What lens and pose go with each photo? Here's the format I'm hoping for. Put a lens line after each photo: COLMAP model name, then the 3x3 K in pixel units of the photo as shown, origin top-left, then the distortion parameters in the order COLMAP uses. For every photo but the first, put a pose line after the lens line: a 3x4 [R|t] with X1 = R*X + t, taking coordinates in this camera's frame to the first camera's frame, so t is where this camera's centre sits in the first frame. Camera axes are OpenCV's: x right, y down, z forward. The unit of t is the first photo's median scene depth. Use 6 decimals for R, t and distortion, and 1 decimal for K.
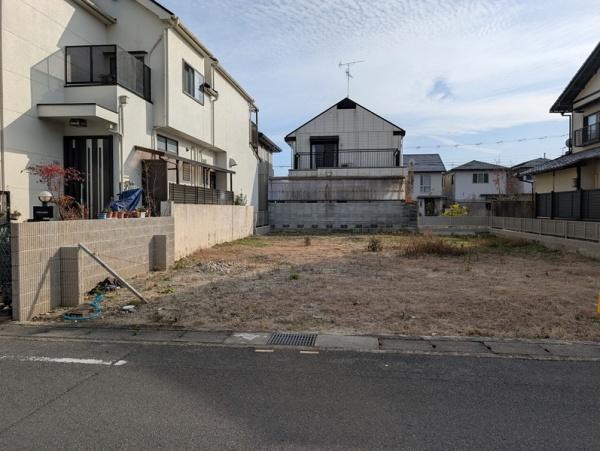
lens RADIAL K [[430.3, 0, 300.3], [0, 430.3, 220.3], [0, 0, 1]] dist [0.011133, -0.008296]
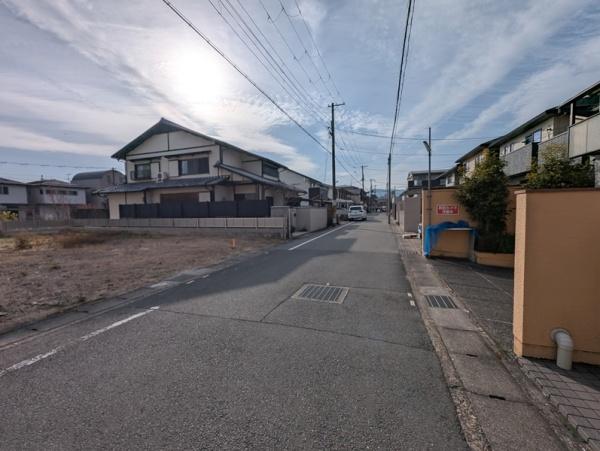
lens RADIAL K [[246.9, 0, 300.6], [0, 246.9, 224.7], [0, 0, 1]] dist [0.001320, -0.000674]
pose [[0.201359, -0.058832, 0.977749, -0.320940], [0.041227, 0.997819, 0.051549, -0.000971], [-0.978649, 0.029930, 0.203346, 0.073785]]
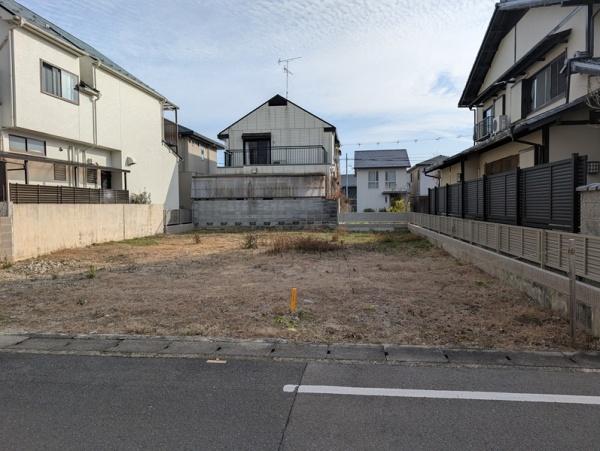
lens RADIAL K [[430.3, 0, 300.3], [0, 430.3, 220.3], [0, 0, 1]] dist [0.011133, -0.008296]
pose [[0.999927, -0.012080, -0.000976, 0.264371], [0.012088, 0.999895, 0.007961, -0.000433], [0.000879, -0.007972, 0.999968, -0.003026]]
